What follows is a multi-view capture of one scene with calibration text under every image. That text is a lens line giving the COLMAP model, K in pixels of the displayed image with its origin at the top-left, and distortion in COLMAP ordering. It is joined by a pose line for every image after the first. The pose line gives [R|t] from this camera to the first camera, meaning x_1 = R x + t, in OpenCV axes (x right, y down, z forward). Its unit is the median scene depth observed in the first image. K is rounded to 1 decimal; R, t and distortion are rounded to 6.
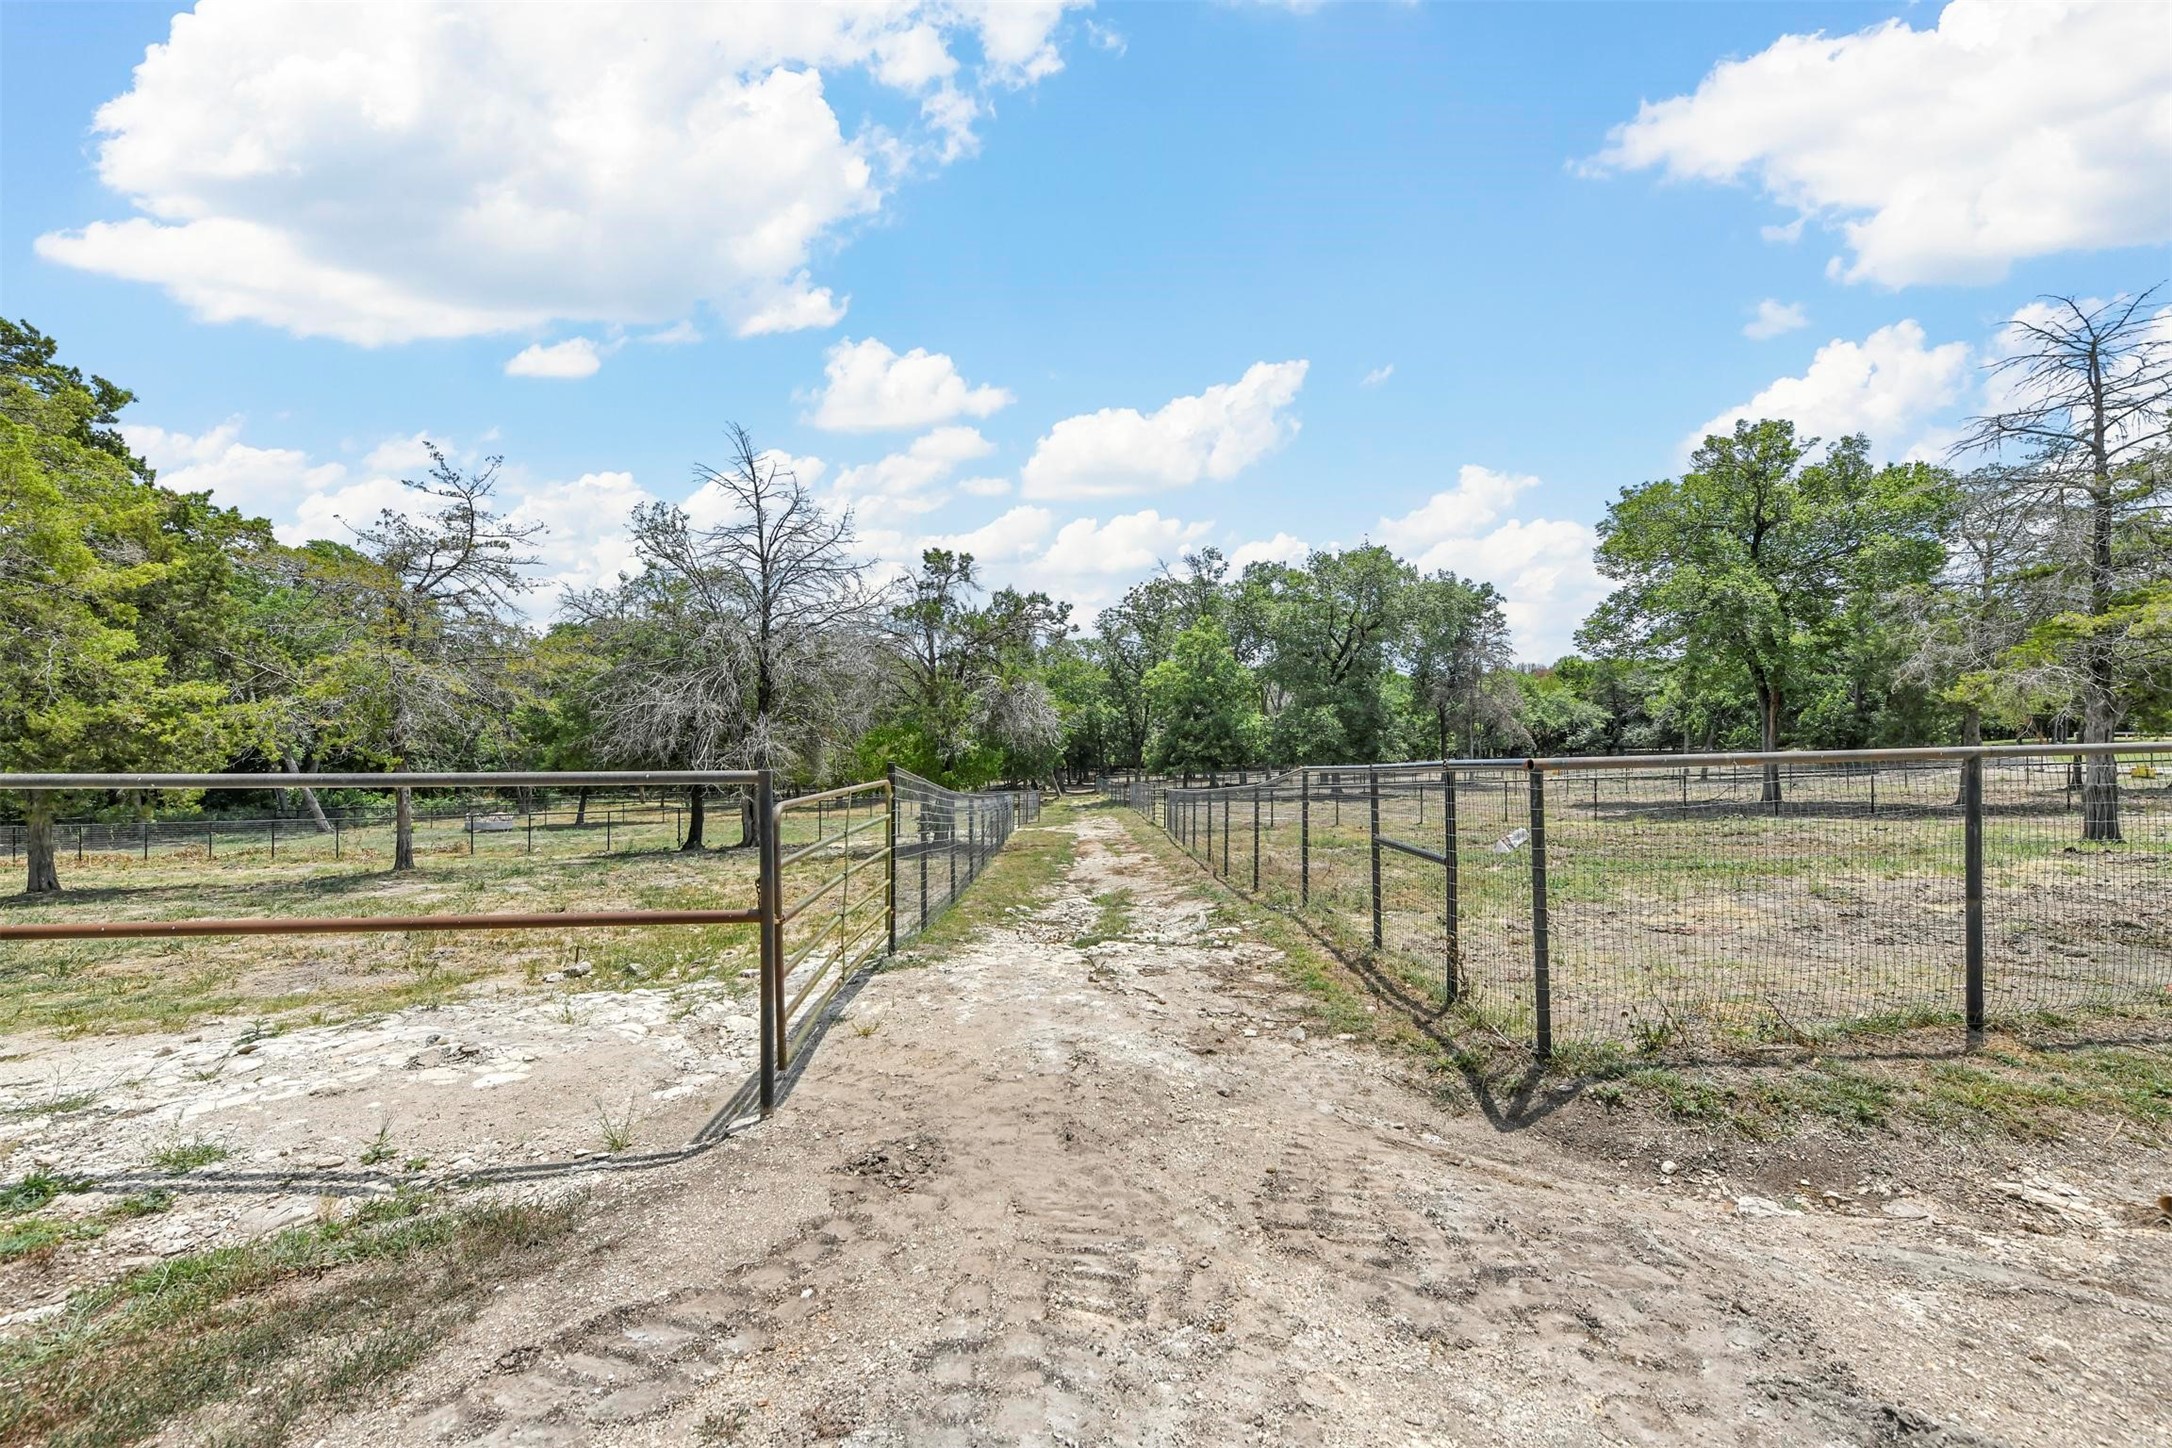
lens RADIAL K [[853.9, 0, 1087.0], [0, 853.9, 739.2], [0, 0, 1]] dist [0.015252, 0.000613]
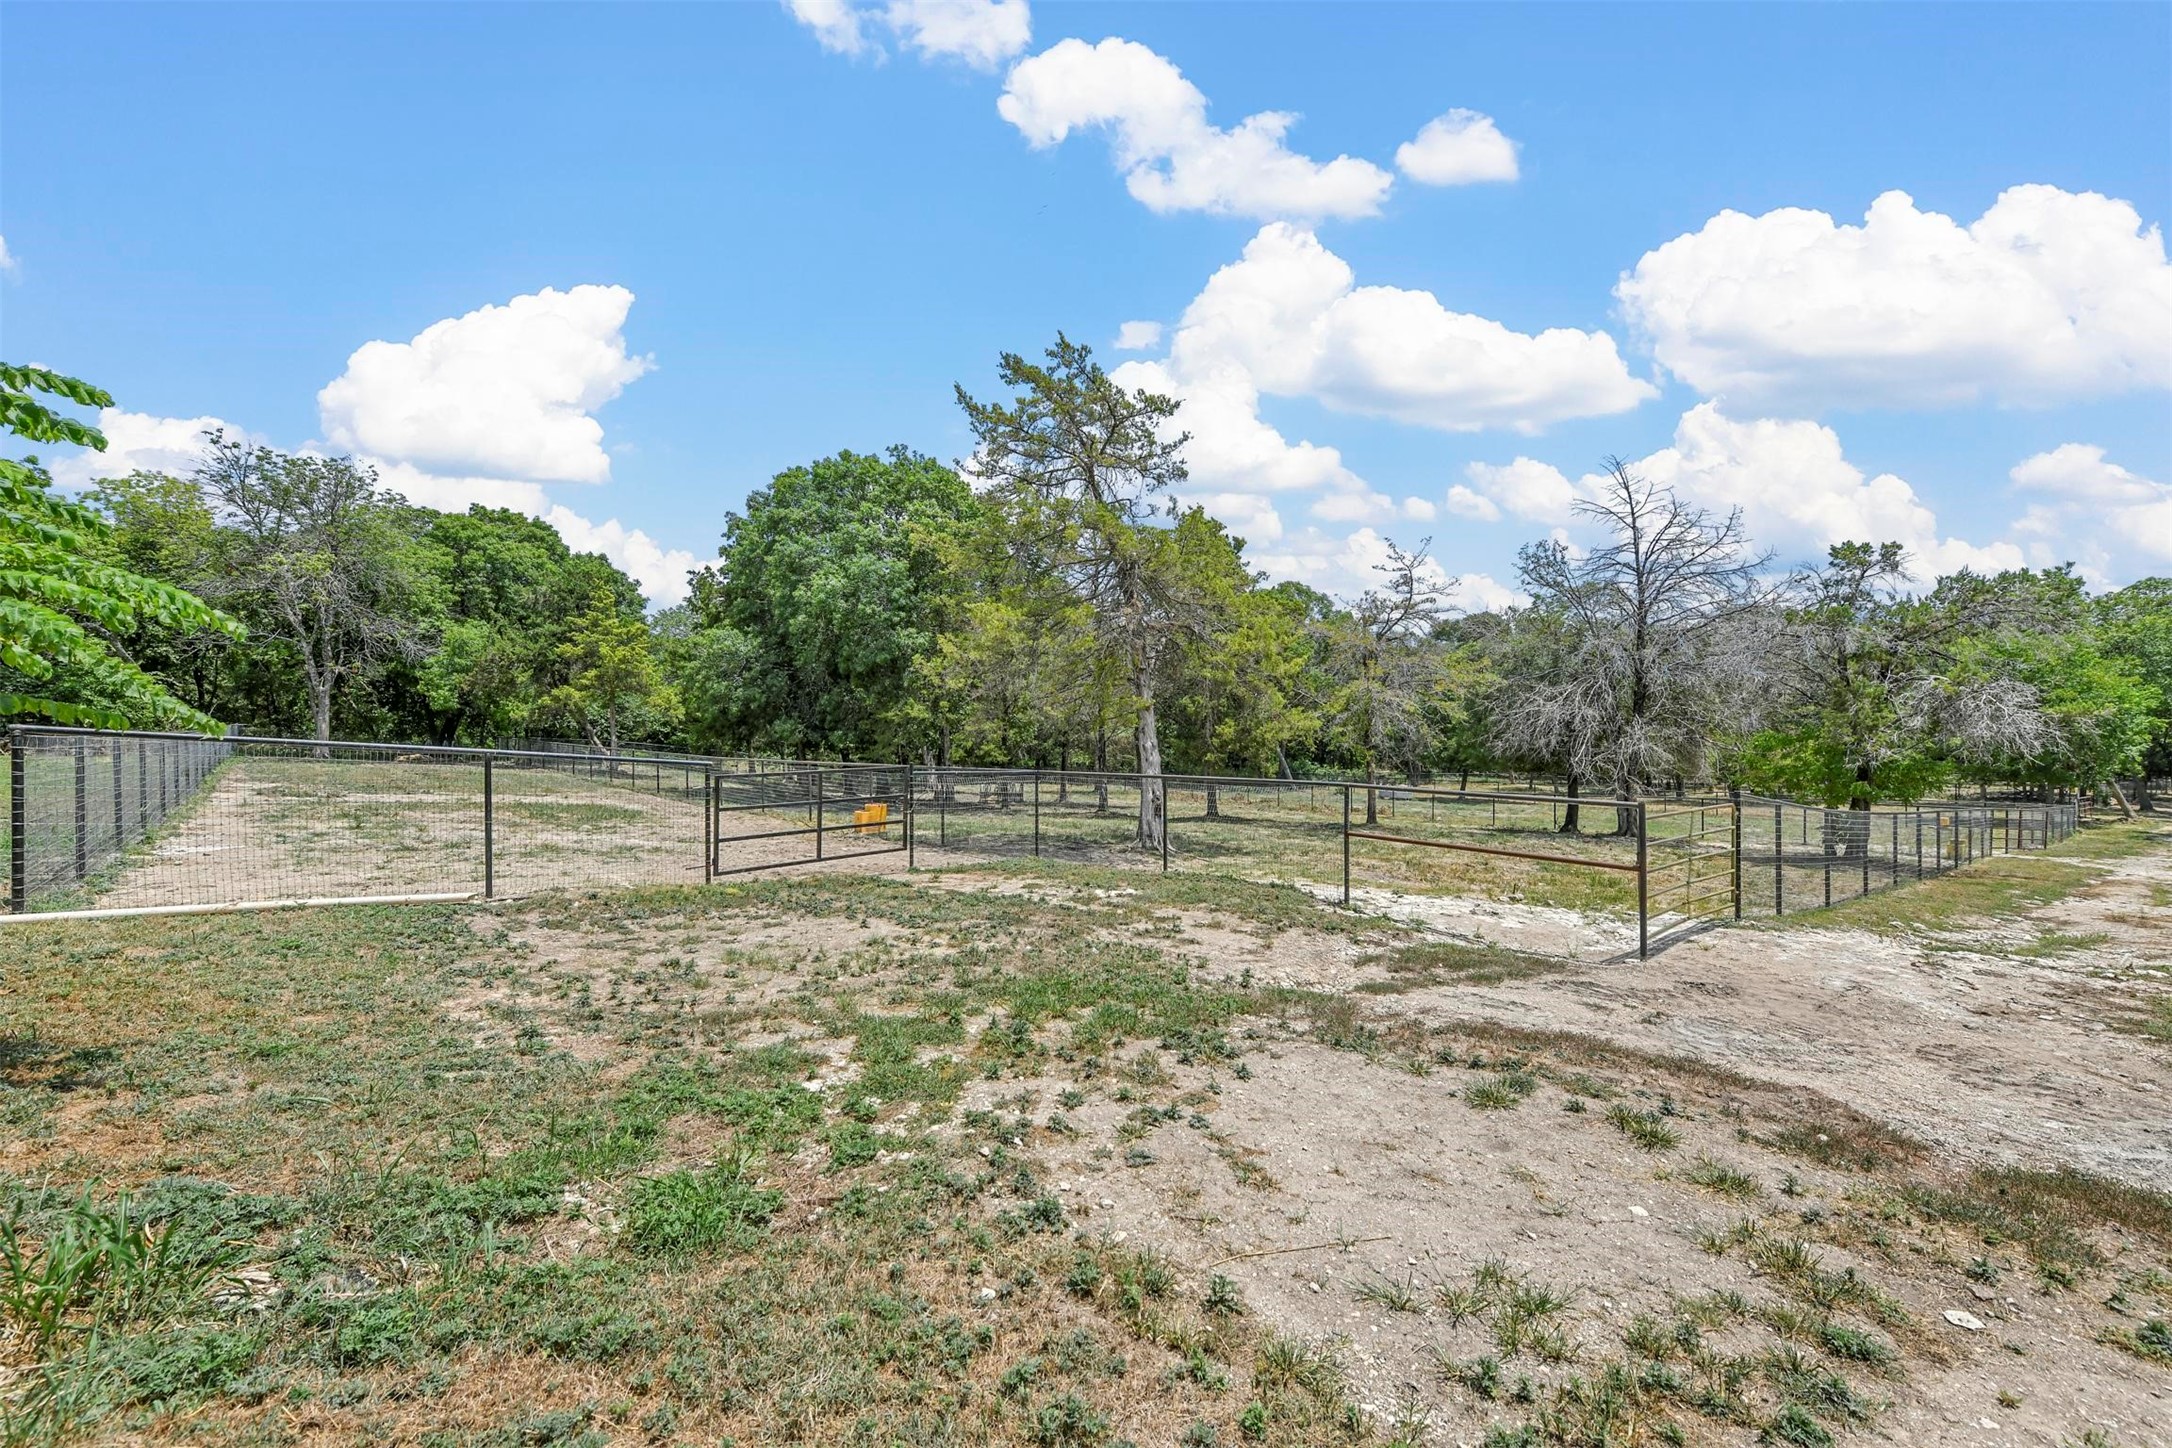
lens RADIAL K [[853.9, 0, 1082.7], [0, 853.9, 715.5], [0, 0, 1]] dist [0.015252, 0.000613]
pose [[0.594370, 0.002675, -0.804187, 0.087475], [-0.003895, 0.999992, 0.000448, -0.029524], [0.804182, 0.002866, 0.594376, -0.235430]]
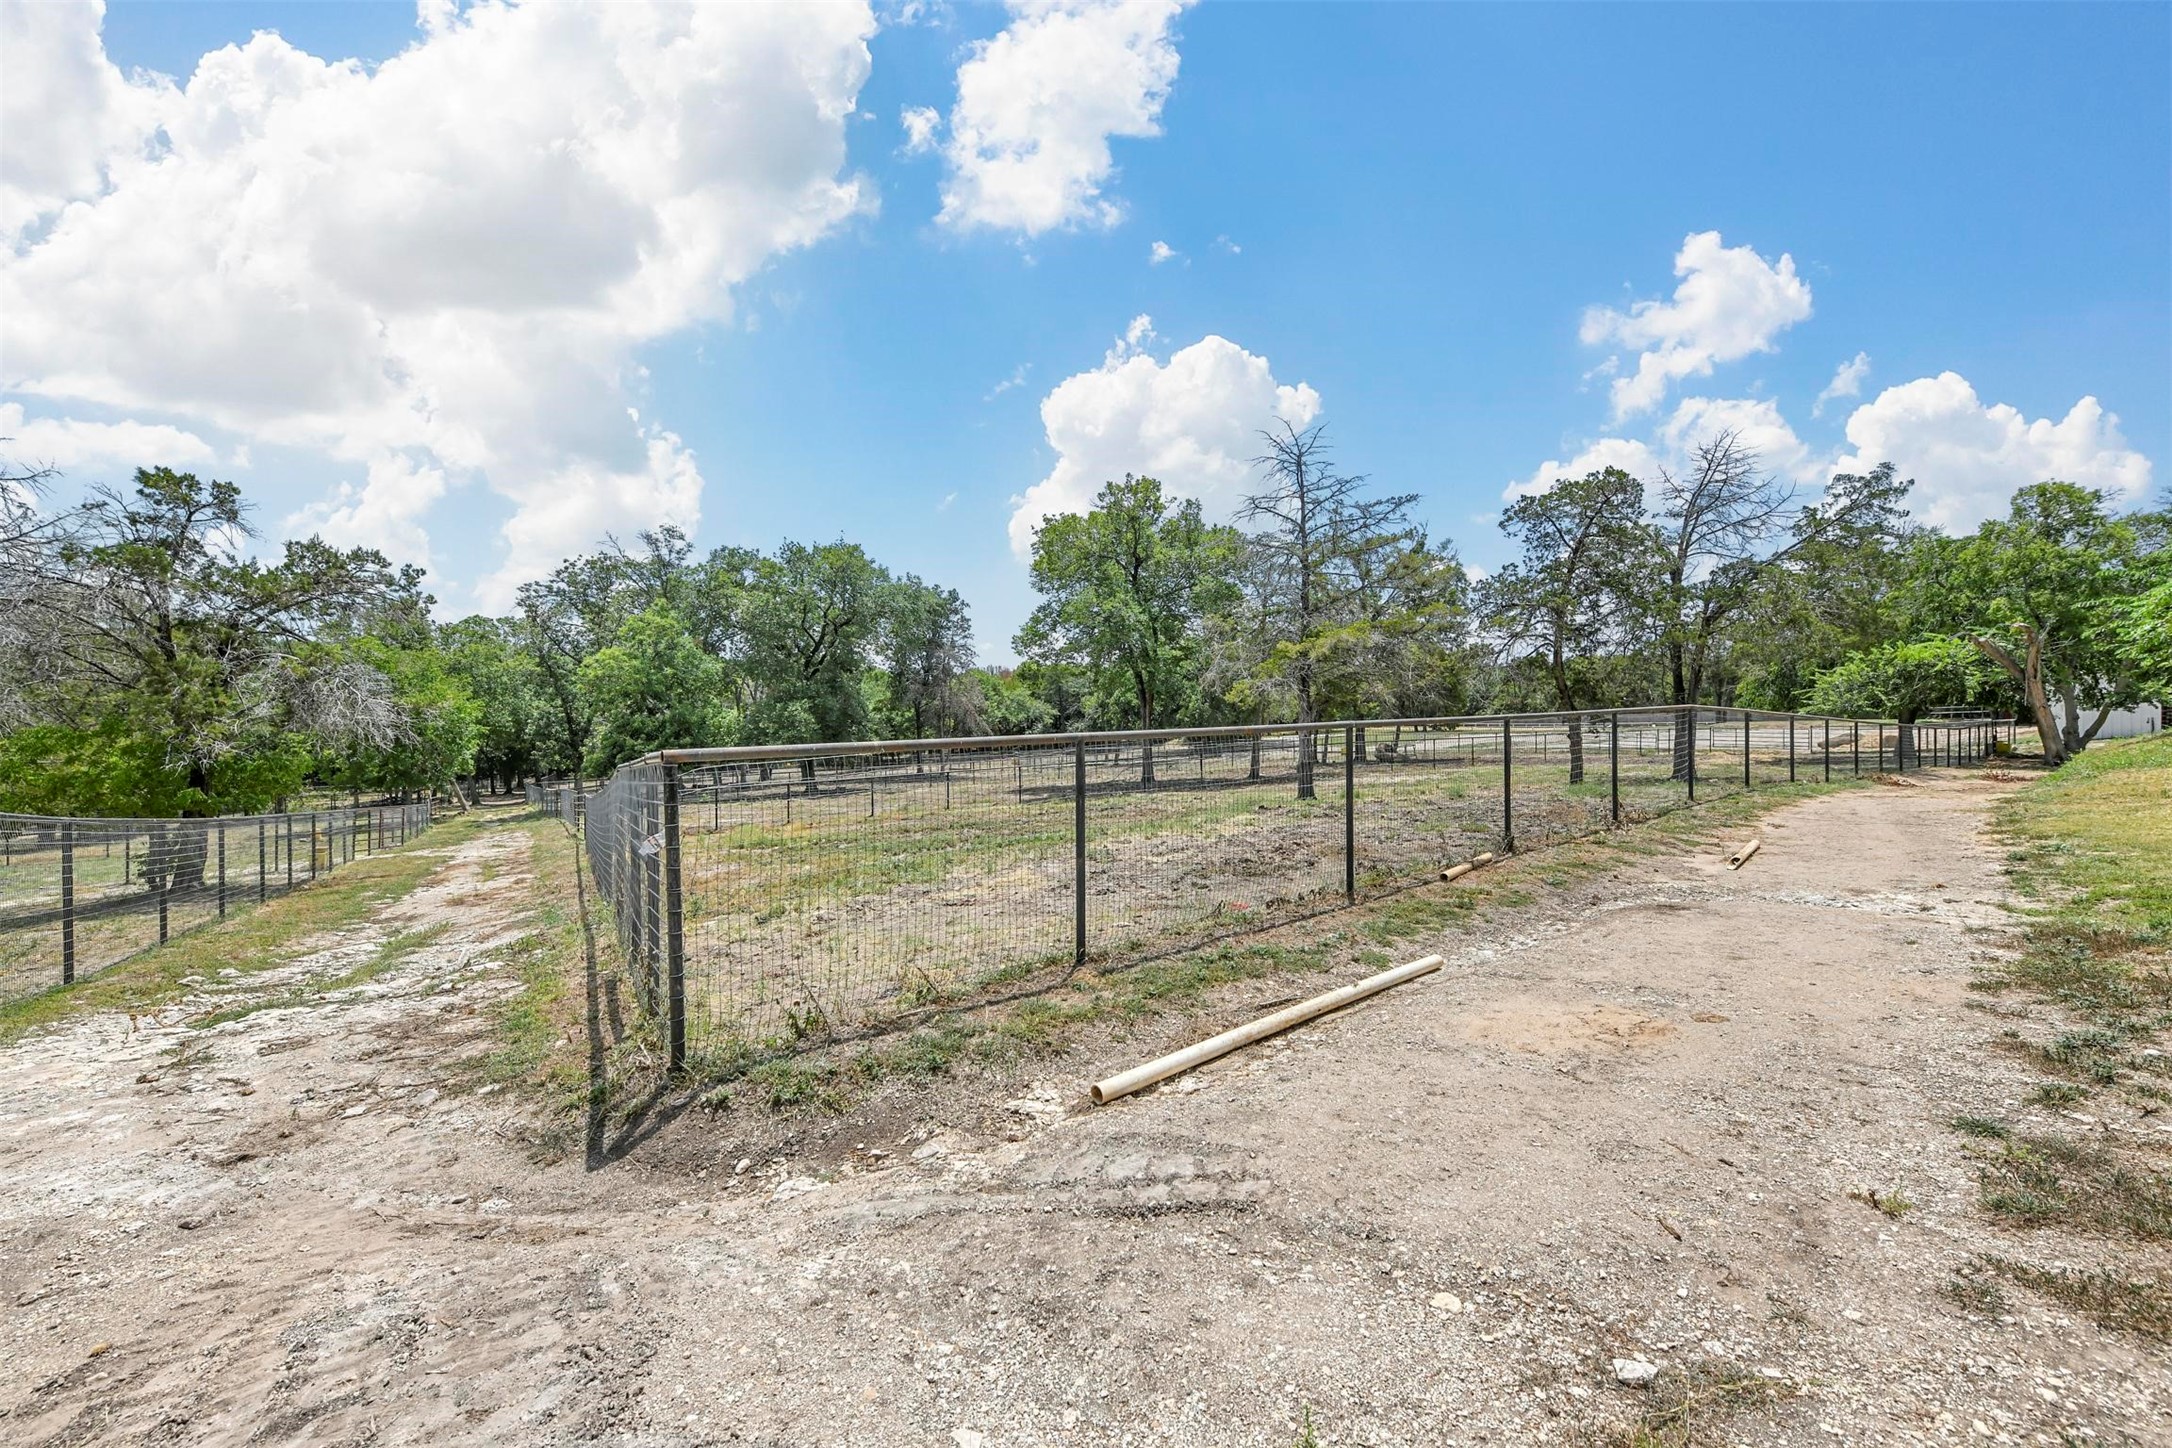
lens RADIAL K [[853.9, 0, 1088.1], [0, 853.9, 734.5], [0, 0, 1]] dist [0.015252, 0.000613]
pose [[0.842966, -0.010854, 0.537858, 0.073613], [0.011573, 0.999931, 0.002039, 0.001732], [-0.537843, 0.004506, 0.843033, -0.004421]]
